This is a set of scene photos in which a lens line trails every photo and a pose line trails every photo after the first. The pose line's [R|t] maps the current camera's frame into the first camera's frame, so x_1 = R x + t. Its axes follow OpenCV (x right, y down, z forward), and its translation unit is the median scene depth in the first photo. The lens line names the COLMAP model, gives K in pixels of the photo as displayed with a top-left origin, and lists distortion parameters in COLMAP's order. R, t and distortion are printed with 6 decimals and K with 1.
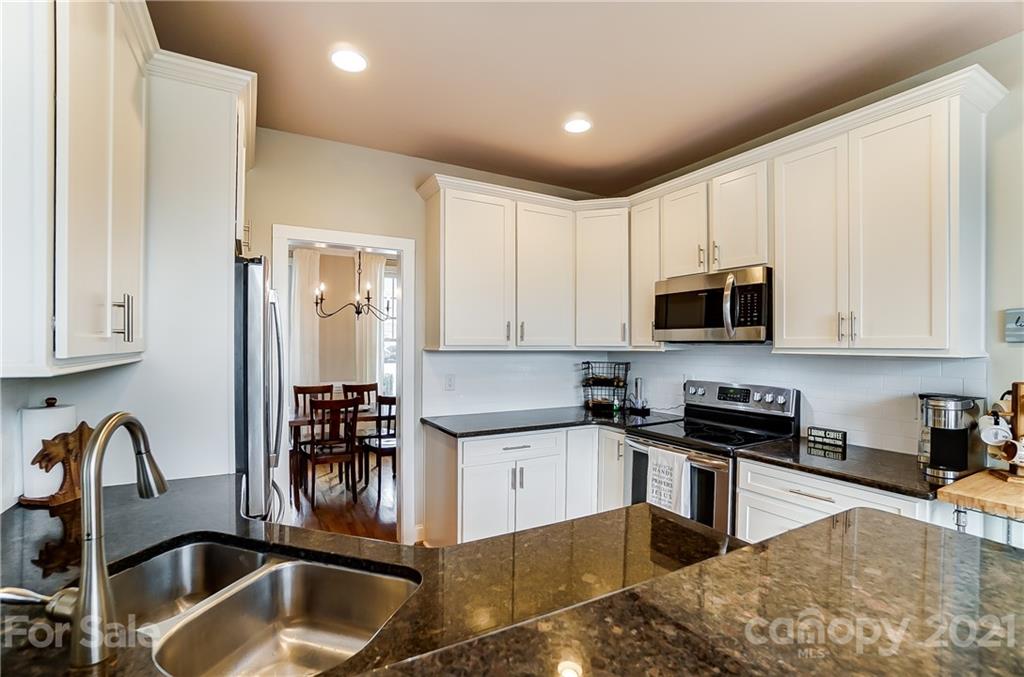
lens RADIAL K [[459.6, 0, 507.5], [0, 459.6, 345.7], [0, 0, 1]] dist [-0.060569, 0.020883]
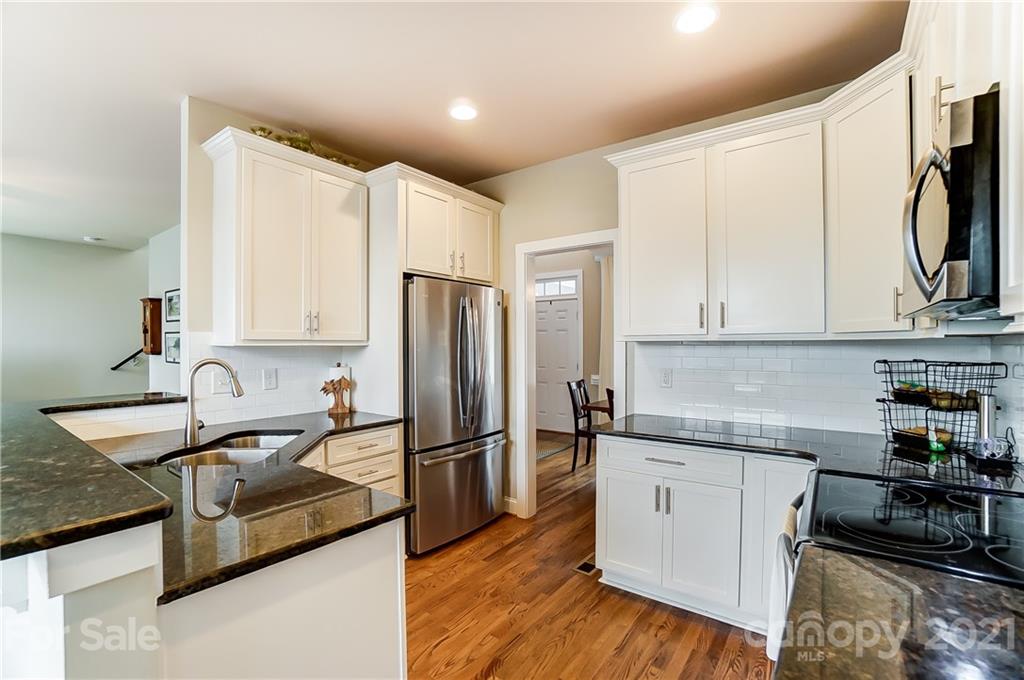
lens RADIAL K [[459.6, 0, 507.5], [0, 459.6, 347.2], [0, 0, 1]] dist [-0.060569, 0.020883]
pose [[0.403546, -0.003900, -0.914951, 0.659222], [0.000502, 0.999992, -0.004041, 0.028306], [0.914959, 0.001172, 0.403545, 0.447232]]
